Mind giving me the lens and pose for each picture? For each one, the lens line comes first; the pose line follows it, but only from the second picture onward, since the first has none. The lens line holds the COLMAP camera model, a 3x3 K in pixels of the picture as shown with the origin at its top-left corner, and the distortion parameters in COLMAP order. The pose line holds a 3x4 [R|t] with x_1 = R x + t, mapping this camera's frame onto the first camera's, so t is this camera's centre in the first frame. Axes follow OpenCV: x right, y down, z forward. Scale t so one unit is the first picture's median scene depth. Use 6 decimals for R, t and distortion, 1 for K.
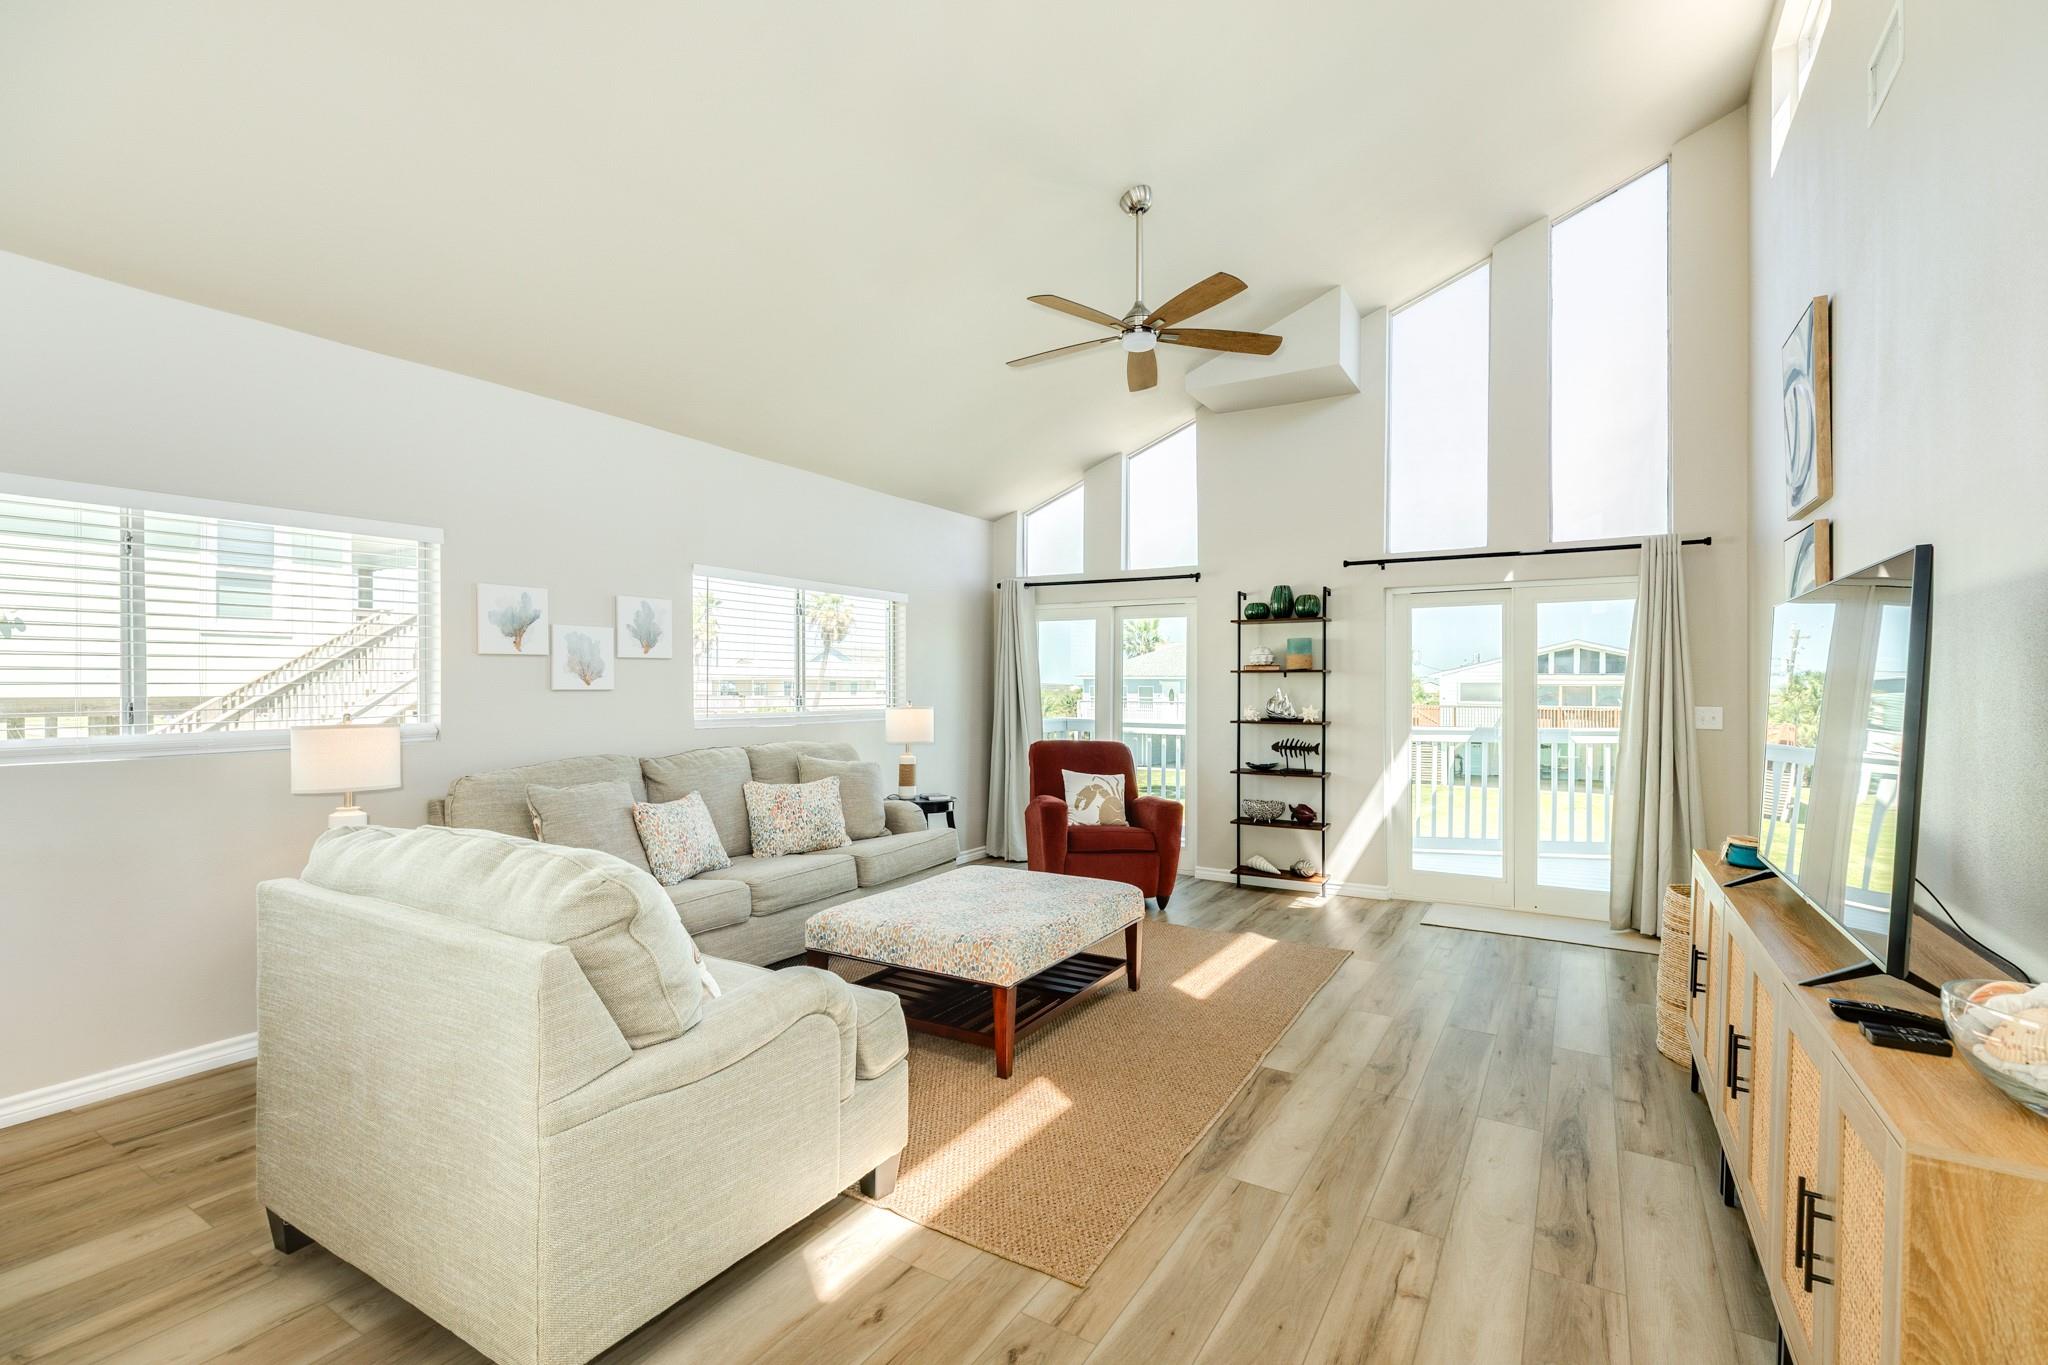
lens RADIAL K [[912.8, 0, 1020.4], [0, 912.8, 690.0], [0, 0, 1]] dist [0.004515, 0.000129]
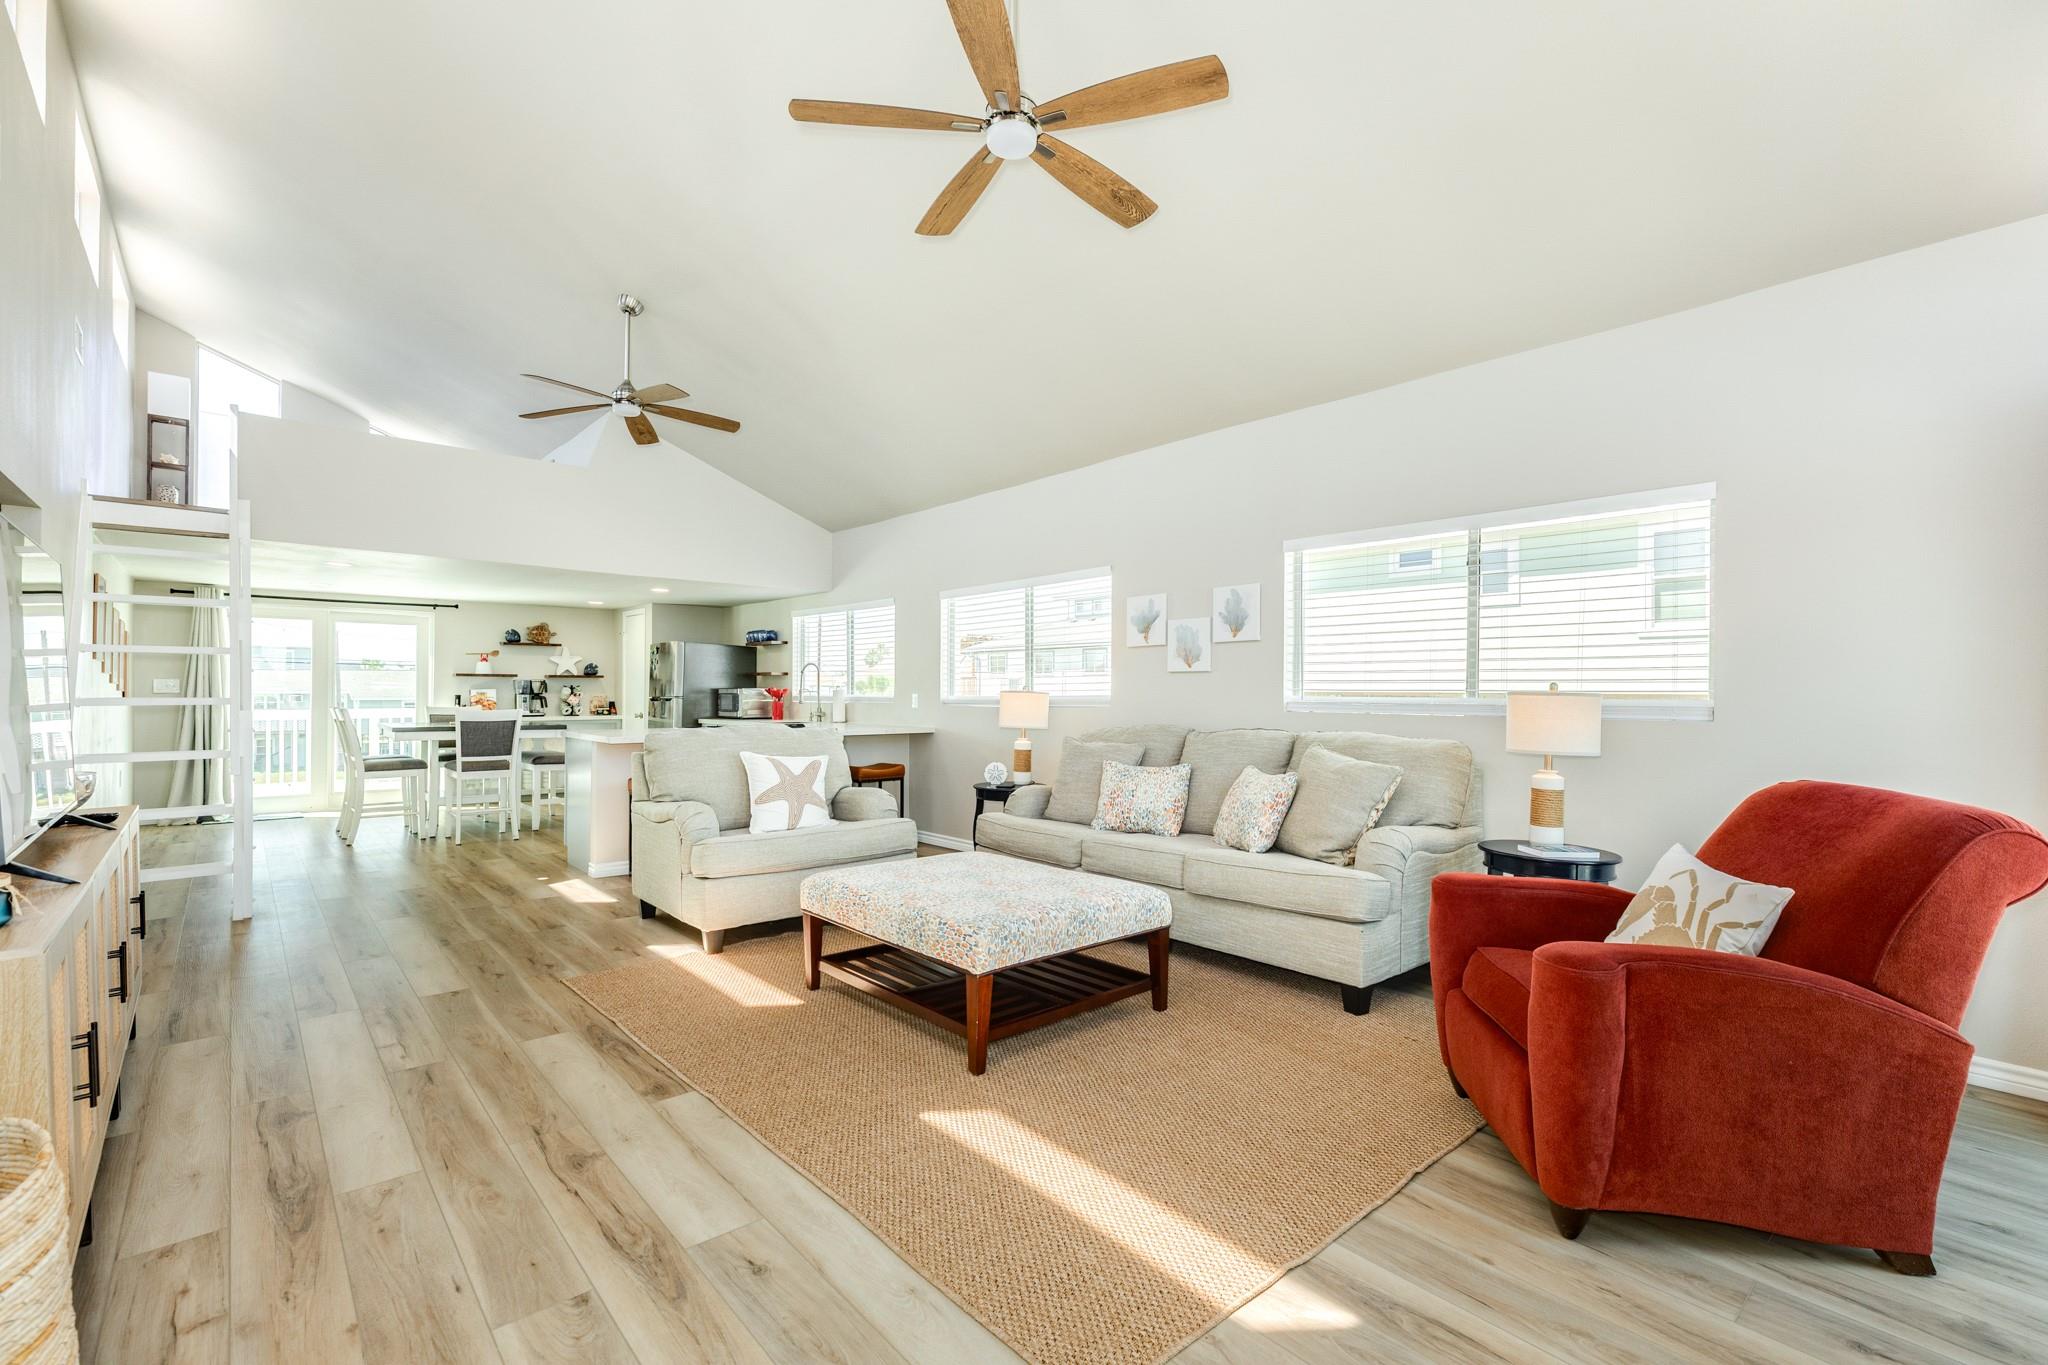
lens RADIAL K [[912.8, 0, 1022.4], [0, 912.8, 687.8], [0, 0, 1]] dist [0.004515, 0.000129]
pose [[-0.298388, -0.006689, -0.954421, 0.536434], [-0.007108, 0.999963, -0.004786, 0.020738], [0.954418, 0.005356, -0.298425, 0.838657]]
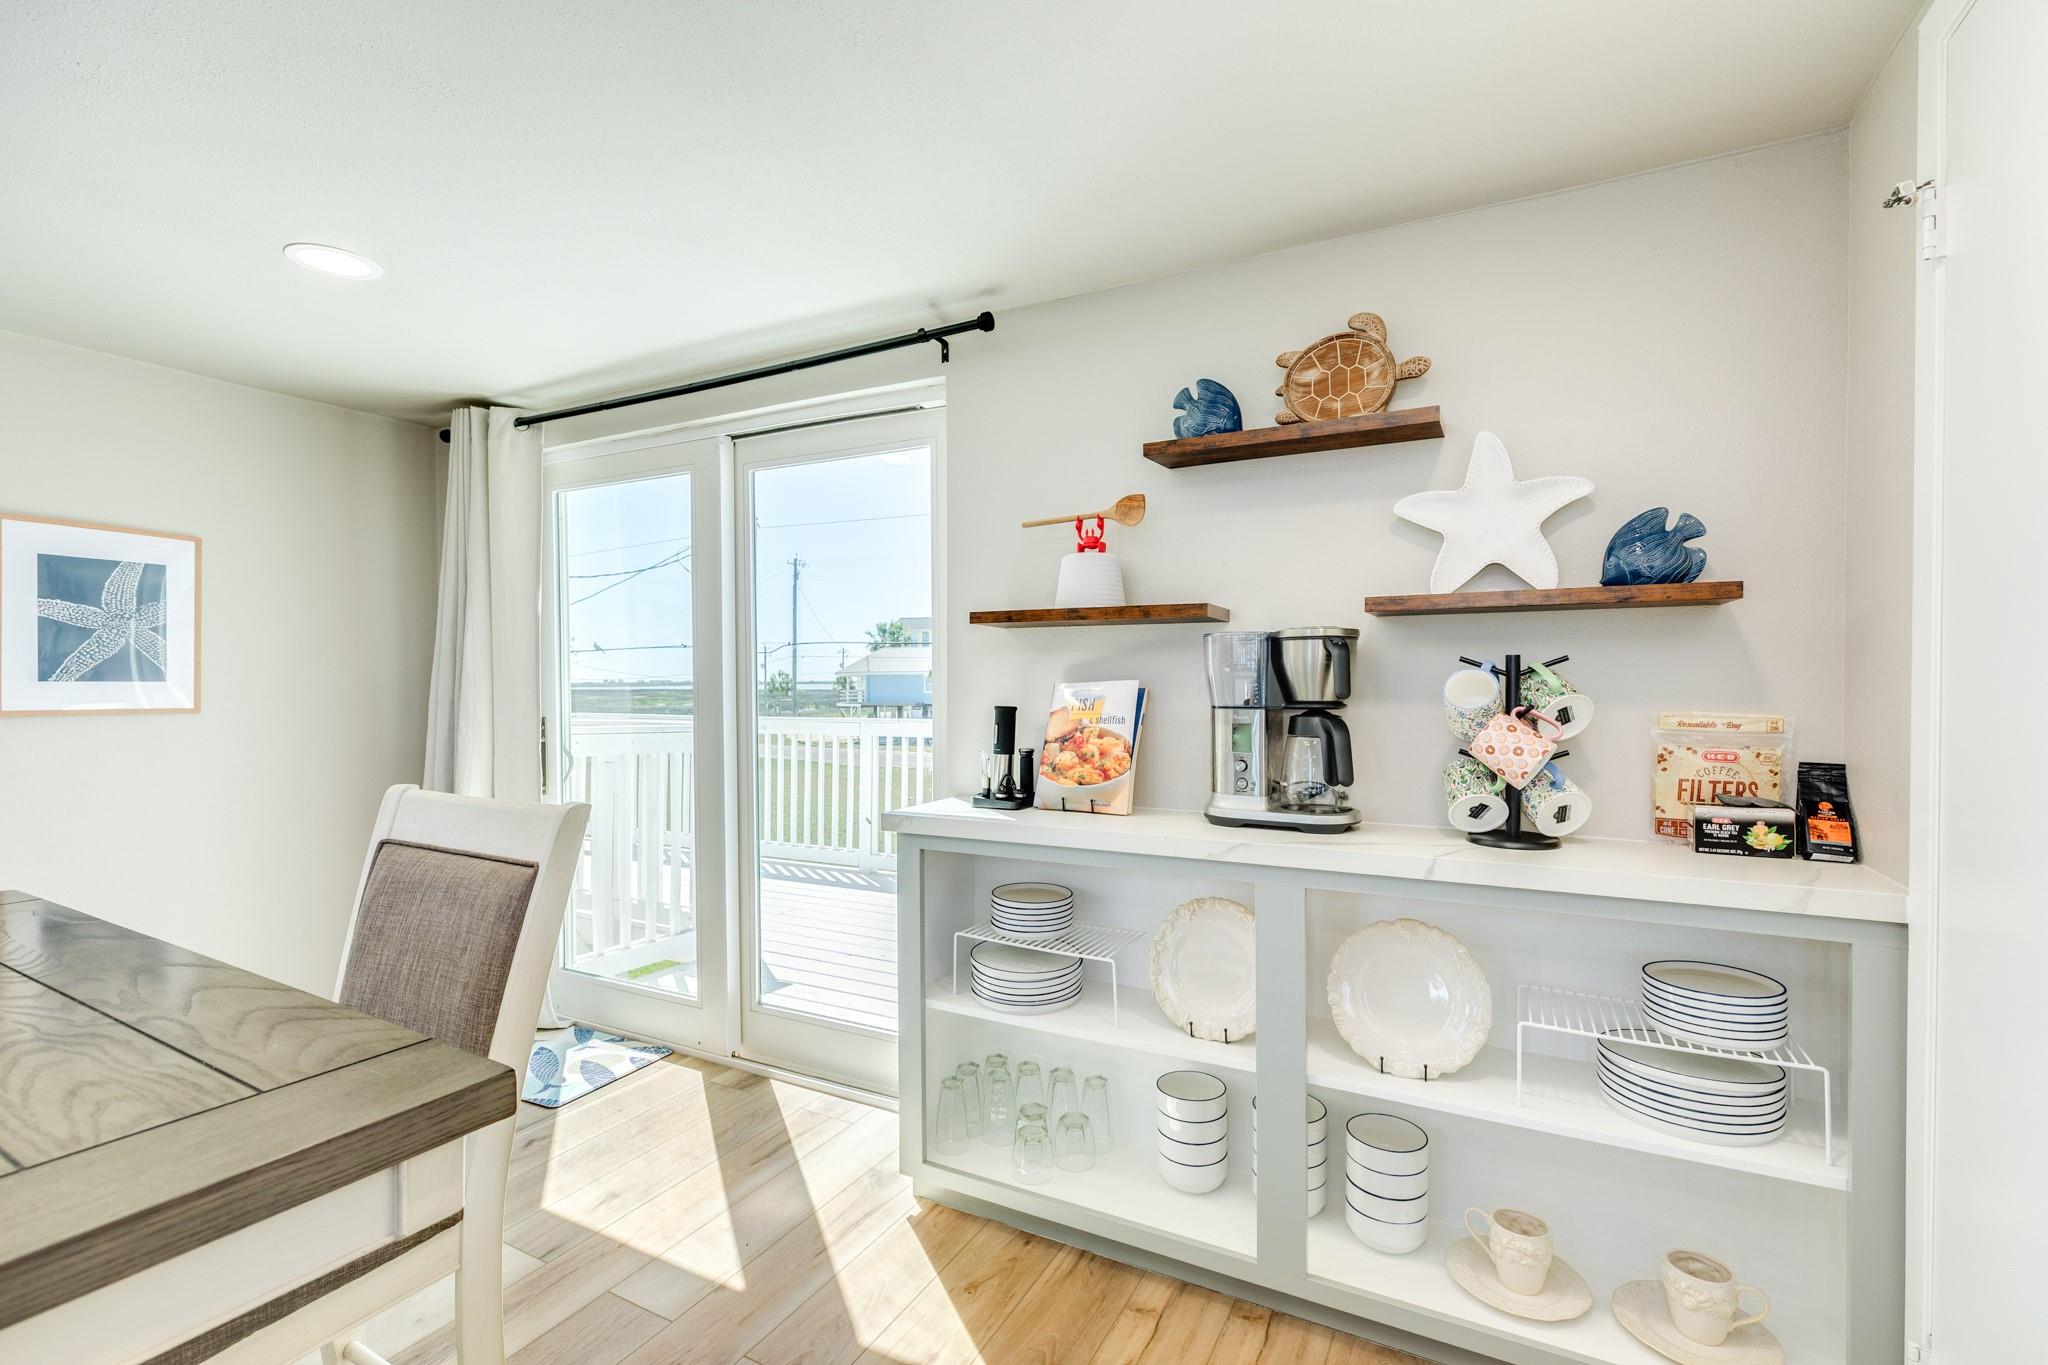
lens RADIAL K [[912.8, 0, 1021.7], [0, 912.8, 692.4], [0, 0, 1]] dist [0.004515, 0.000129]
pose [[-0.997870, 0.000129, -0.065229, -0.686745], [-0.000867, 0.999883, 0.015252, 0.021204], [0.065223, 0.015276, -0.997754, -0.217758]]
